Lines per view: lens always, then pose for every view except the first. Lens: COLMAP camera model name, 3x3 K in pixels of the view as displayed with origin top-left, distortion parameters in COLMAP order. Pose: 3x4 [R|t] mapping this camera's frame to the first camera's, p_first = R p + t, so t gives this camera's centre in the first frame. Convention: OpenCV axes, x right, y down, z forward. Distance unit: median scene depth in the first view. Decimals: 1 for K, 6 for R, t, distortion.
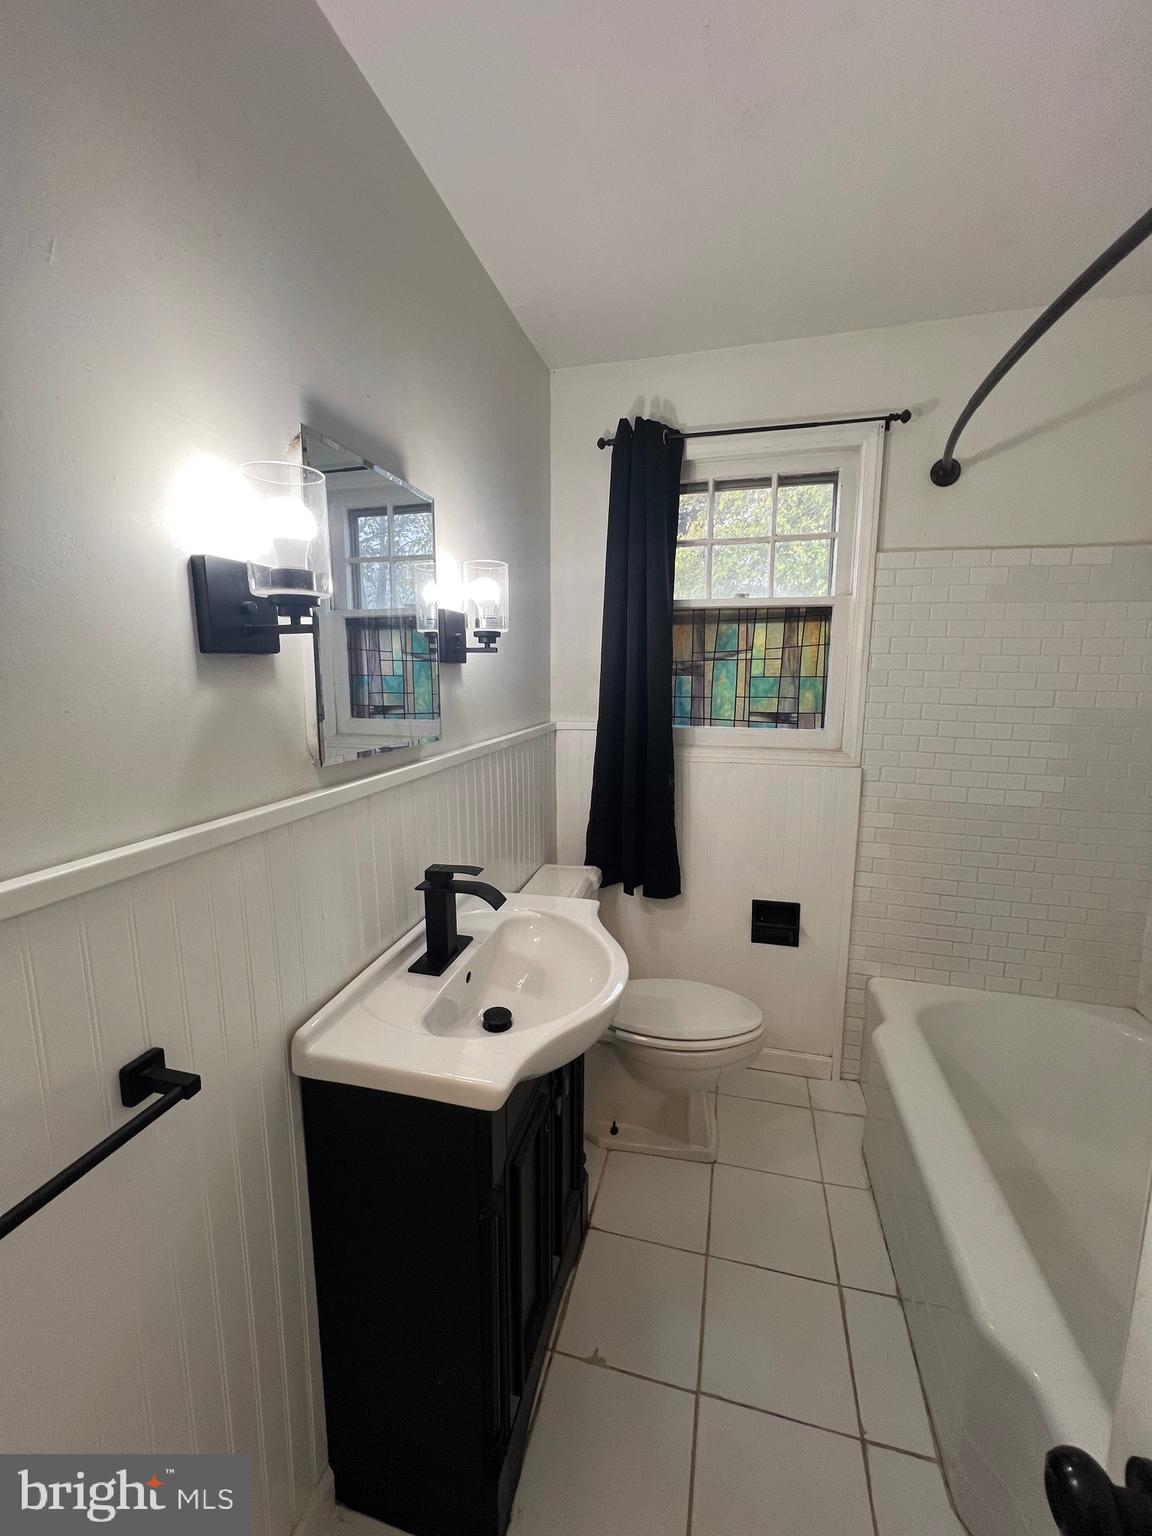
lens RADIAL K [[612.5, 0, 572.3], [0, 612.5, 760.0], [0, 0, 1]] dist [-0.003709, 0.000882]
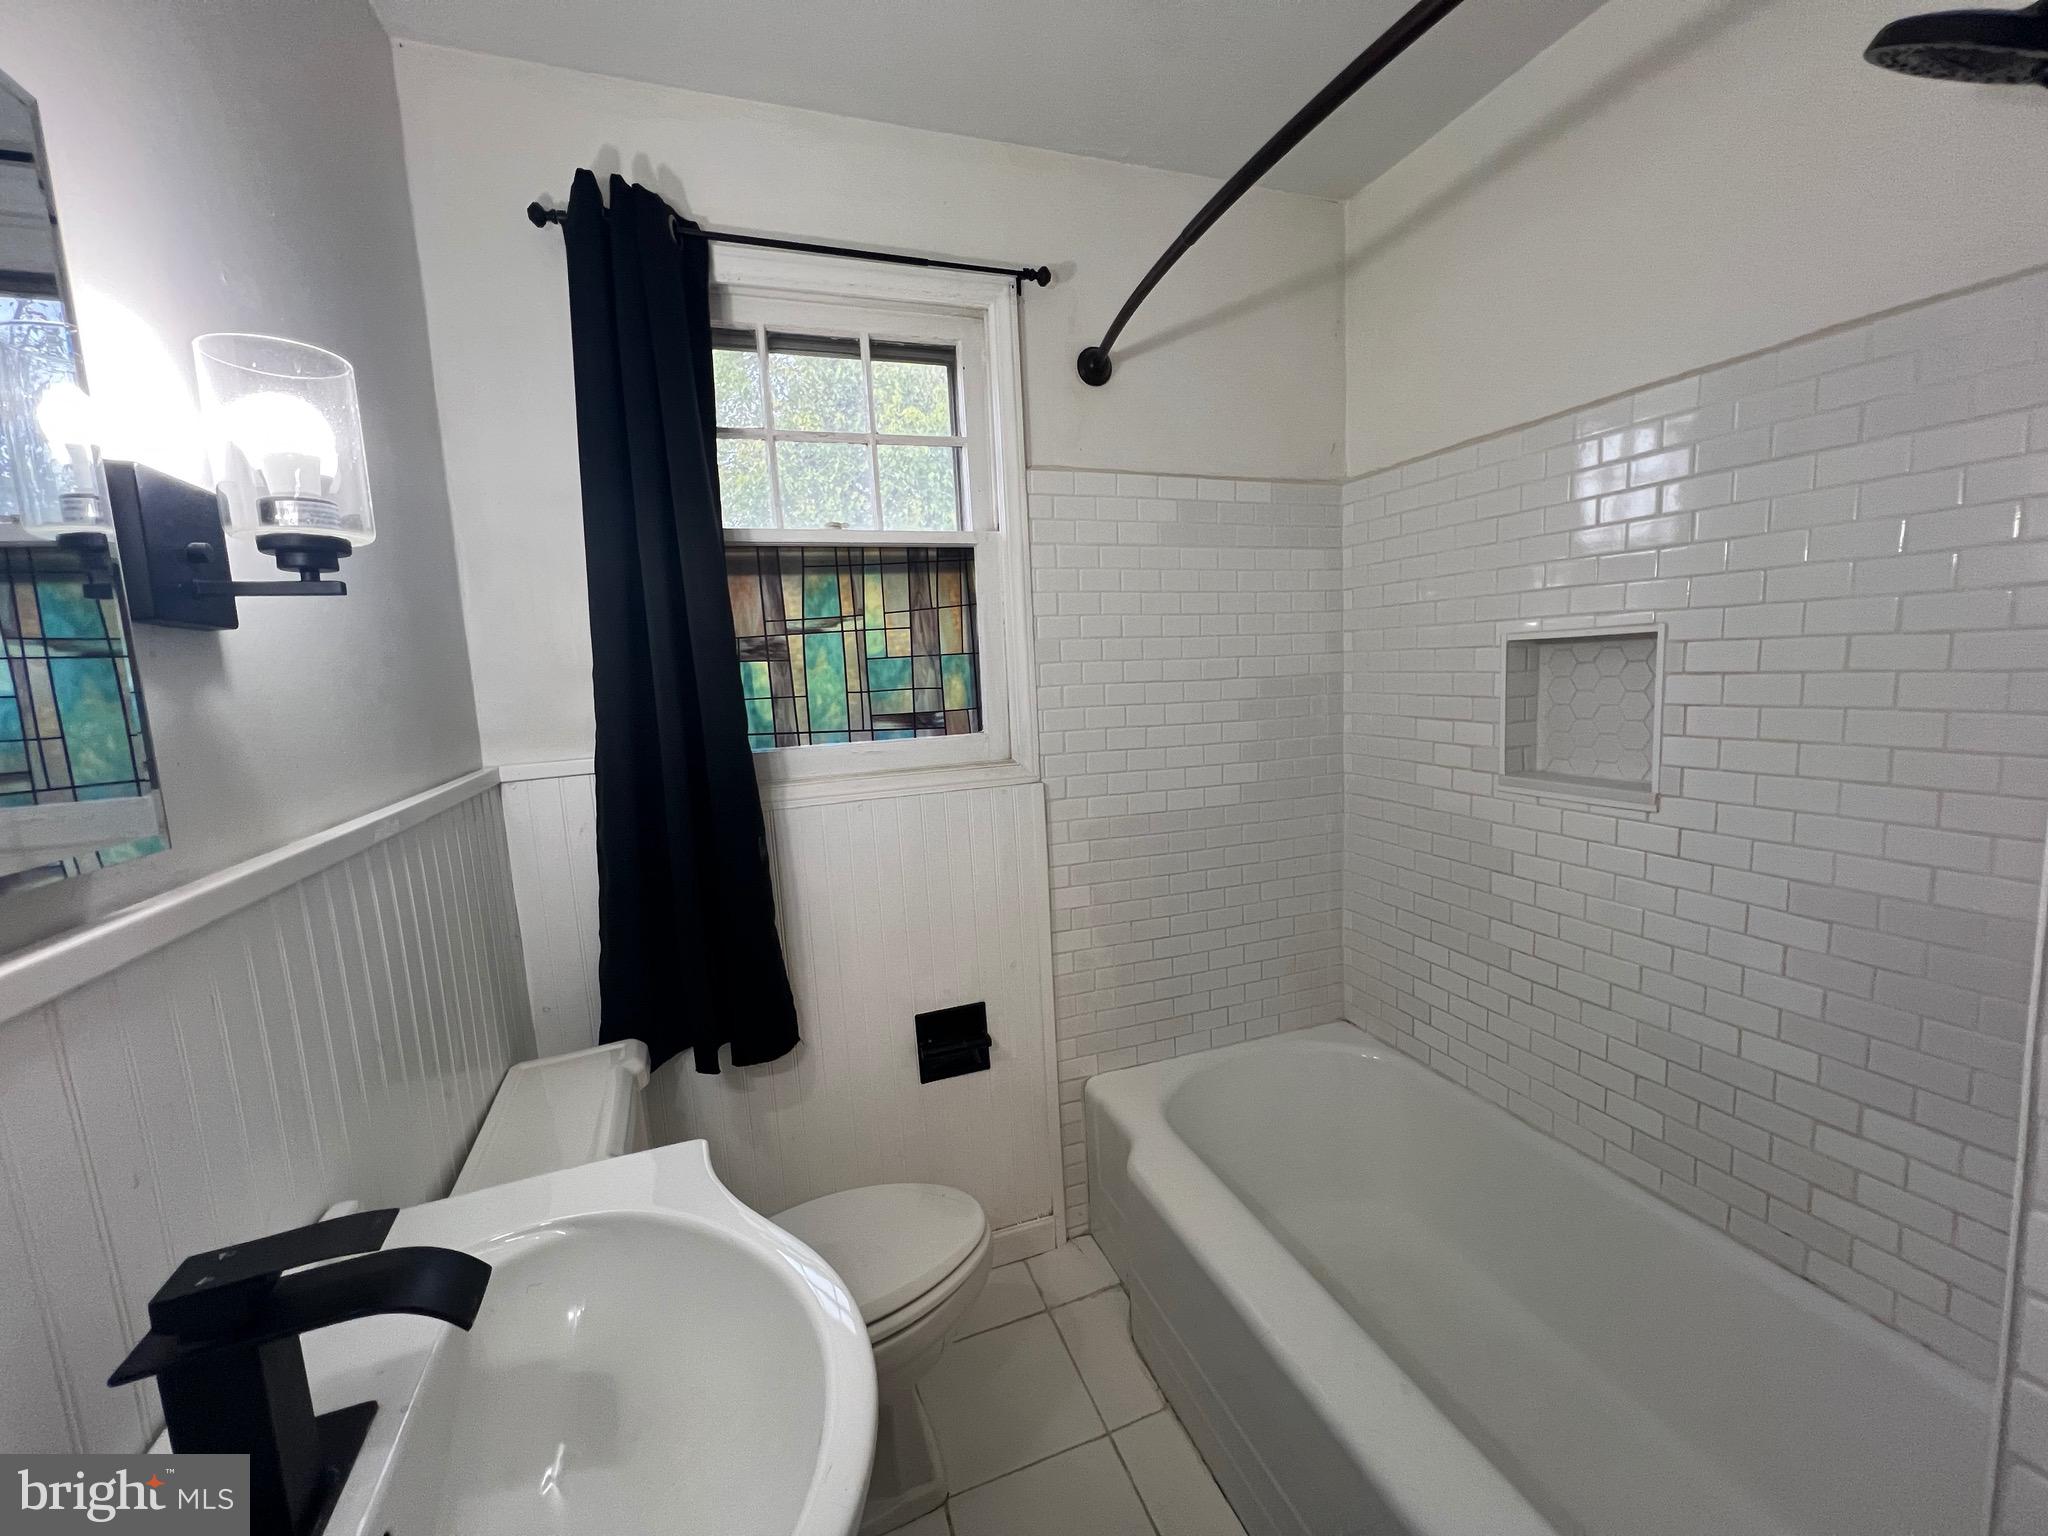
lens RADIAL K [[816.7, 0, 1028.5], [0, 816.7, 765.3], [0, 0, 1]] dist [-0.003709, 0.000882]
pose [[0.819435, -0.111291, 0.562263, -0.049069], [0.132274, 0.991207, 0.003420, -0.010820], [-0.557700, 0.071570, 0.826951, 0.240827]]
